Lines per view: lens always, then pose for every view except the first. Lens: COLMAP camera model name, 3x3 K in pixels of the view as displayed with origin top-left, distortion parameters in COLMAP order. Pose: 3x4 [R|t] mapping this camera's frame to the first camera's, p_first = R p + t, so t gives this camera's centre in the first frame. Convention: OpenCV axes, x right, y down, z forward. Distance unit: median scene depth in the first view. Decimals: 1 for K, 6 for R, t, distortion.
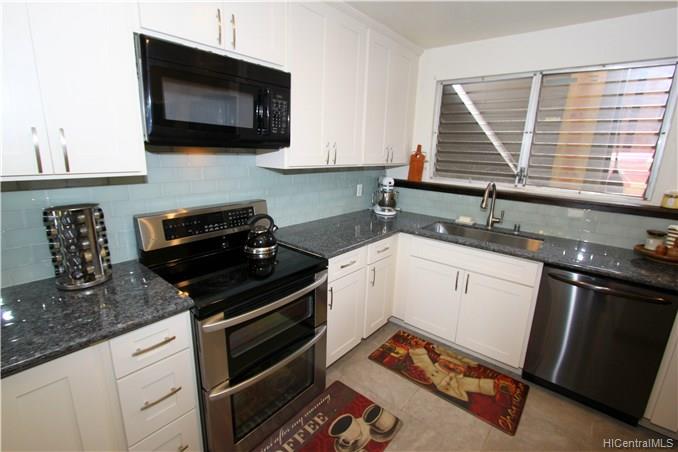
lens RADIAL K [[306.2, 0, 342.3], [0, 306.2, 222.1], [0, 0, 1]] dist [-0.014598, 0.000001]
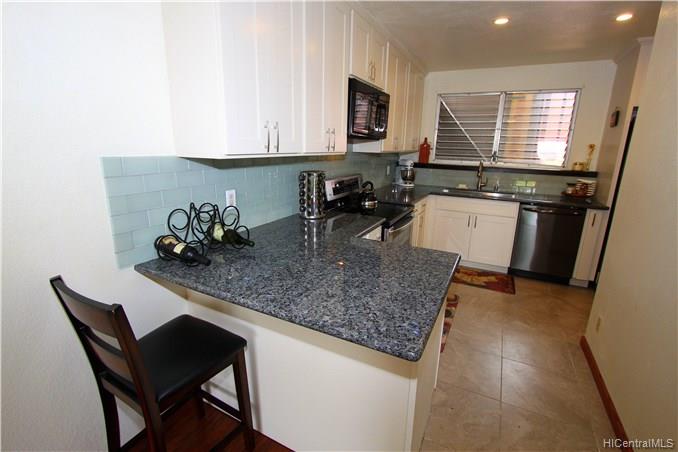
lens RADIAL K [[306.2, 0, 339.1], [0, 306.2, 222.6], [0, 0, 1]] dist [-0.014598, 0.000001]
pose [[0.976393, -0.064464, 0.206157, -0.689090], [0.060861, 0.997863, 0.023777, 0.130494], [-0.207250, -0.010668, 0.978230, -0.487003]]
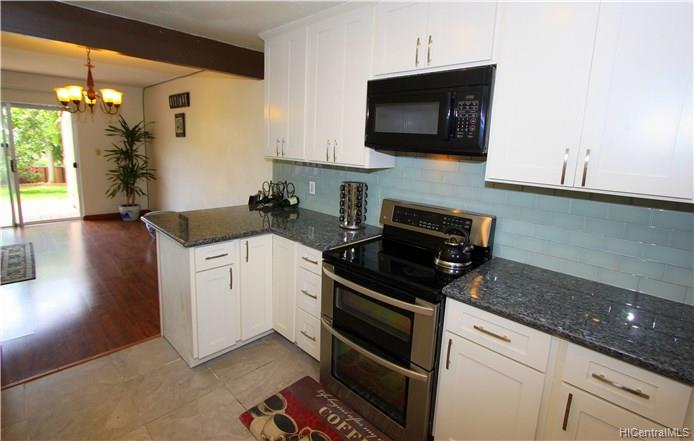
lens RADIAL K [[333.2, 0, 350.7], [0, 333.2, 204.6], [0, 0, 1]] dist [-0.004871, 0.000815]
pose [[-0.052510, 0.145549, -0.987957, 0.640750], [-0.276846, 0.948422, 0.154439, -0.135639], [0.959478, 0.281622, -0.009507, 0.611155]]
